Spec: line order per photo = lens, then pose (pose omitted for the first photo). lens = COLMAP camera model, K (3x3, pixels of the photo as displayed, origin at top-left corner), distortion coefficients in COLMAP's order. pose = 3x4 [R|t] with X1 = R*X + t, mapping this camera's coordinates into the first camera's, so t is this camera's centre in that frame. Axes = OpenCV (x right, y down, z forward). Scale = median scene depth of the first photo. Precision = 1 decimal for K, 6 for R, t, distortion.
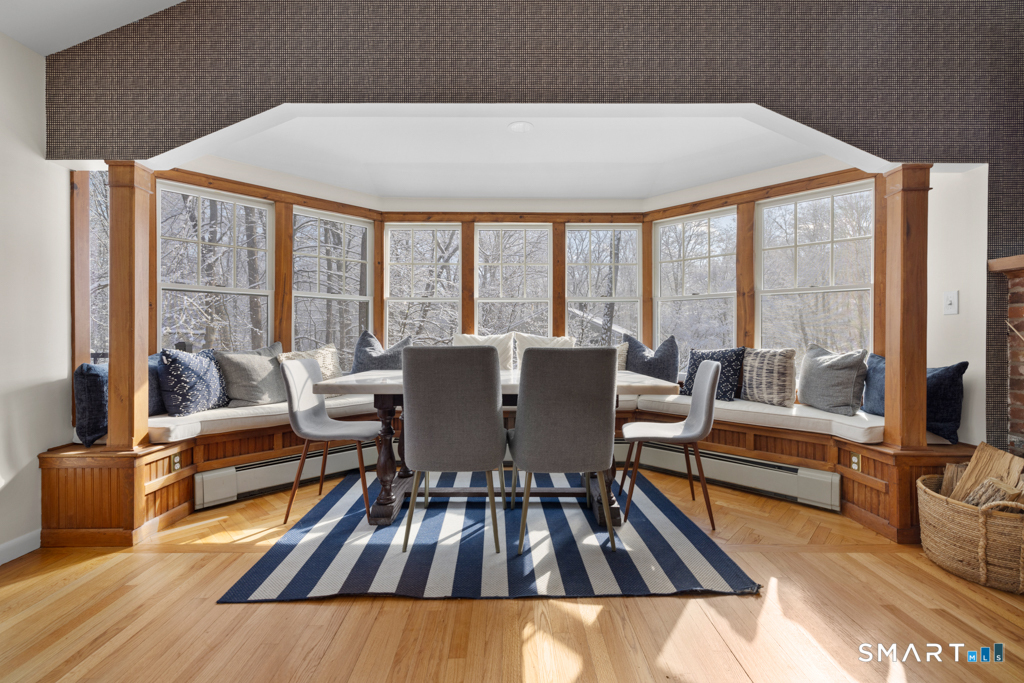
lens RADIAL K [[440.6, 0, 514.3], [0, 440.6, 340.4], [0, 0, 1]] dist [0.002647, 0.000754]
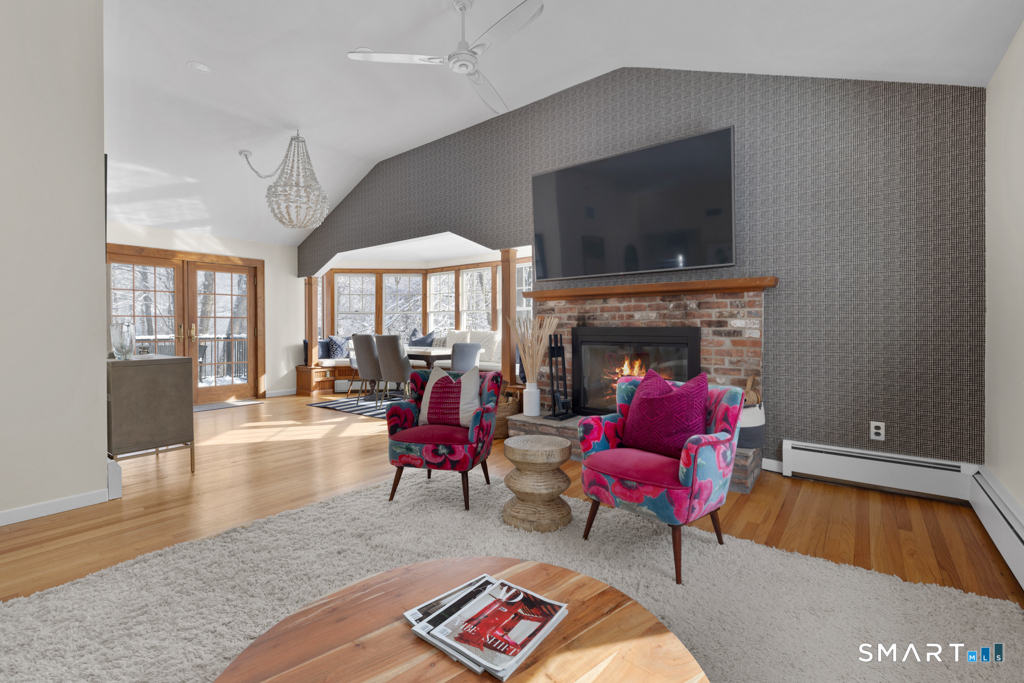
lens RADIAL K [[440.6, 0, 513.7], [0, 440.6, 334.7], [0, 0, 1]] dist [0.002647, 0.000754]
pose [[0.792199, 0.003266, -0.610253, 2.071802], [-0.007320, 0.999965, -0.004151, 0.016765], [0.610218, 0.007756, 0.792195, -0.596041]]
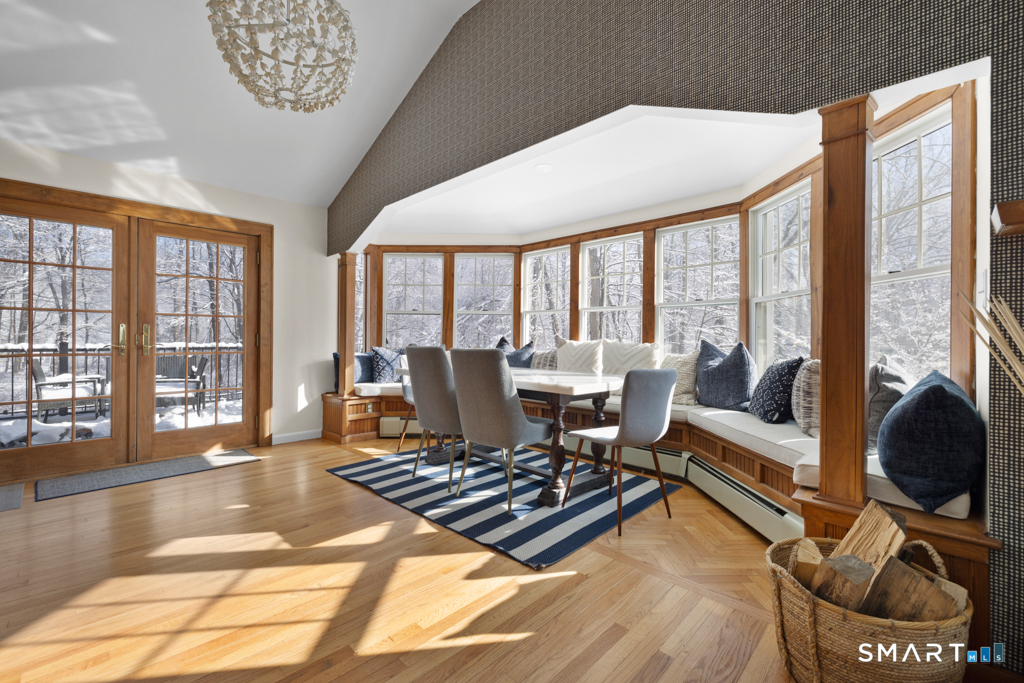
lens RADIAL K [[440.6, 0, 505.8], [0, 440.6, 340.1], [0, 0, 1]] dist [0.002647, 0.000754]
pose [[0.701176, 0.003603, -0.712979, 0.975843], [-0.017485, 0.999773, -0.012143, 0.004162], [0.712774, 0.020981, 0.701080, 0.110160]]
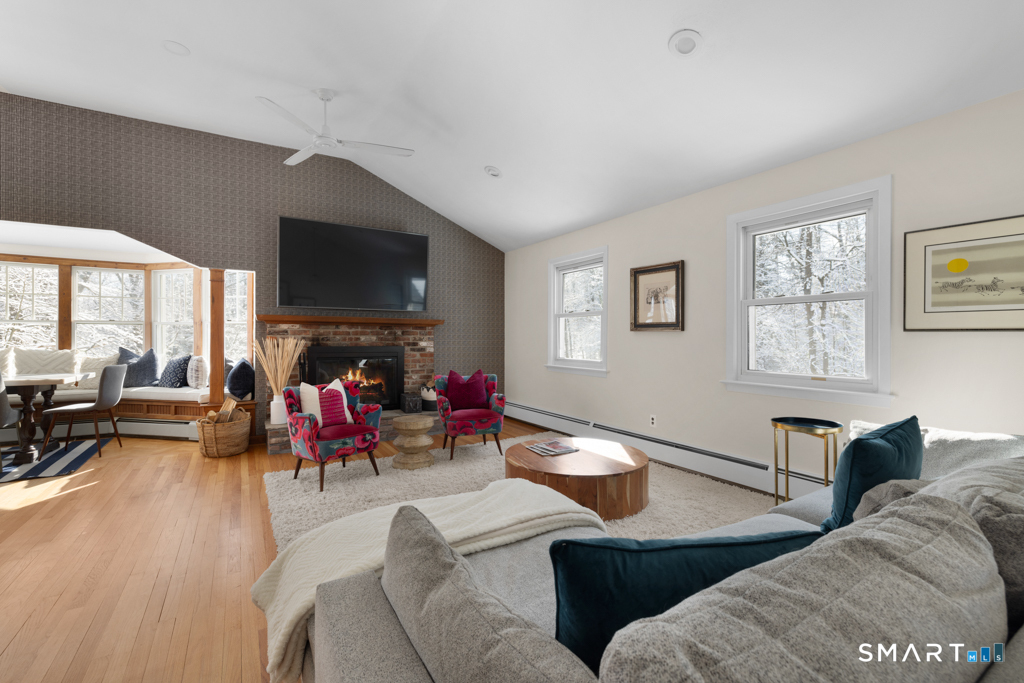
lens RADIAL K [[440.6, 0, 503.8], [0, 440.6, 334.7], [0, 0, 1]] dist [0.002647, 0.000754]
pose [[0.868764, 0.001877, 0.495222, 0.993359], [0.007033, 0.999845, -0.016127, -0.037048], [-0.495176, 0.017494, 0.868617, -1.403458]]
